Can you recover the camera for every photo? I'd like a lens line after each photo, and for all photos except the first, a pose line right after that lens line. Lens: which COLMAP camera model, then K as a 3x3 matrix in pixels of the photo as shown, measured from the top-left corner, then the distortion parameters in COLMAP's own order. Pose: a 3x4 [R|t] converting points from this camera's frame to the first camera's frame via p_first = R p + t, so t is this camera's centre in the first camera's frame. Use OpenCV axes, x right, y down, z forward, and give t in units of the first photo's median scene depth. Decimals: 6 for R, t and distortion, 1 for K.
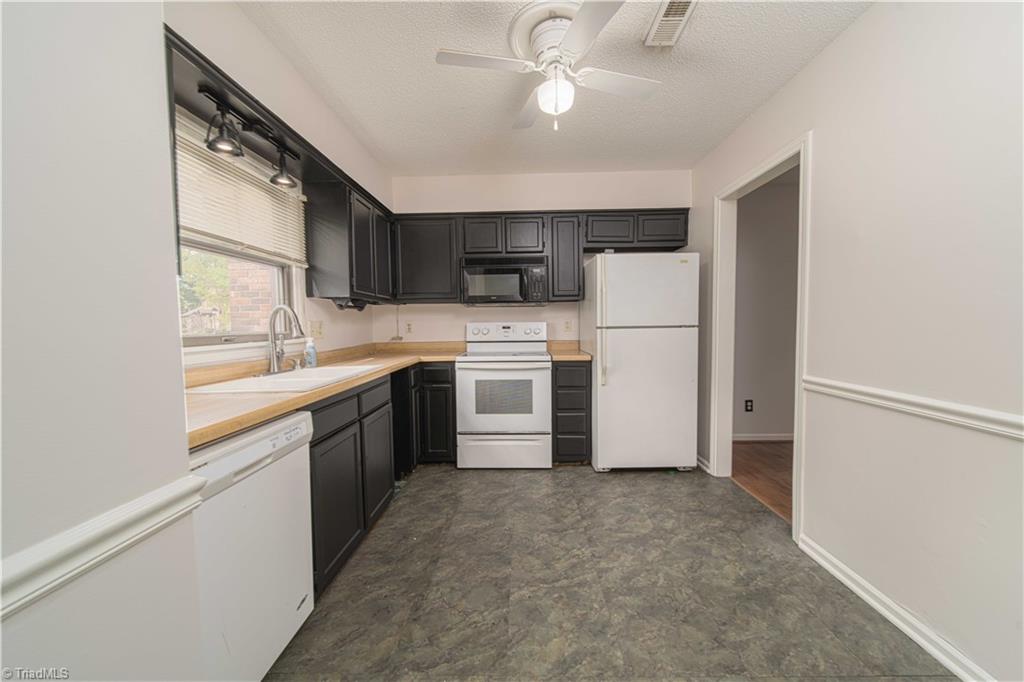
lens RADIAL K [[359.0, 0, 516.8], [0, 359.0, 340.2], [0, 0, 1]] dist [0.001344, -0.003665]
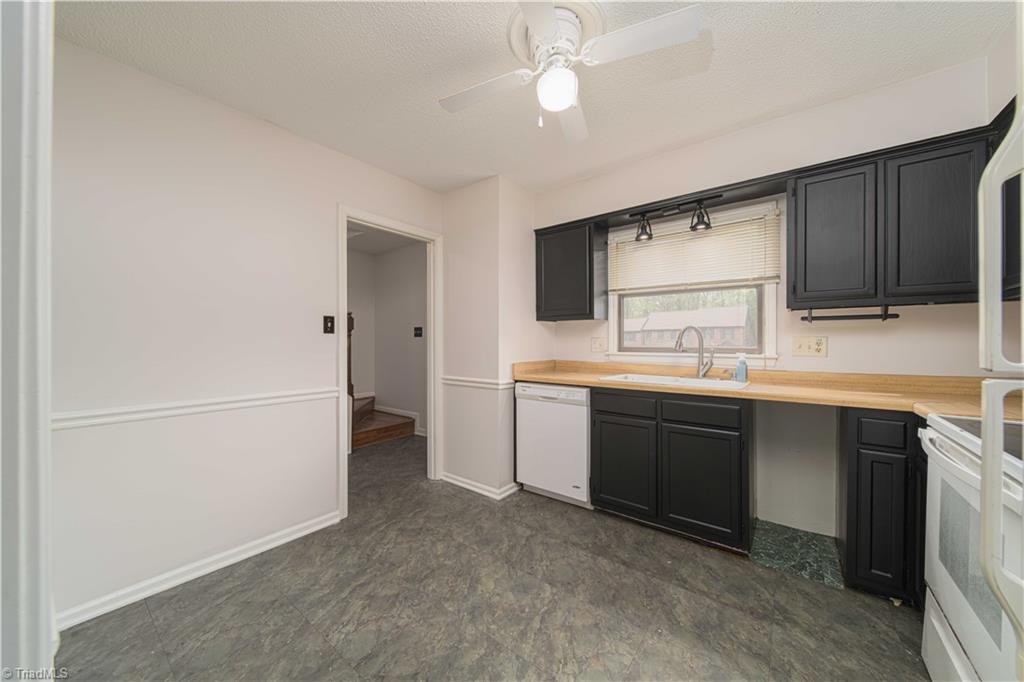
lens RADIAL K [[359.0, 0, 516.8], [0, 359.0, 340.2], [0, 0, 1]] dist [0.001344, -0.003665]
pose [[-0.590388, 0.014420, -0.806991, 0.932701], [-0.031298, 0.998679, 0.040743, -0.096251], [0.806513, 0.049312, -0.589157, 1.529609]]
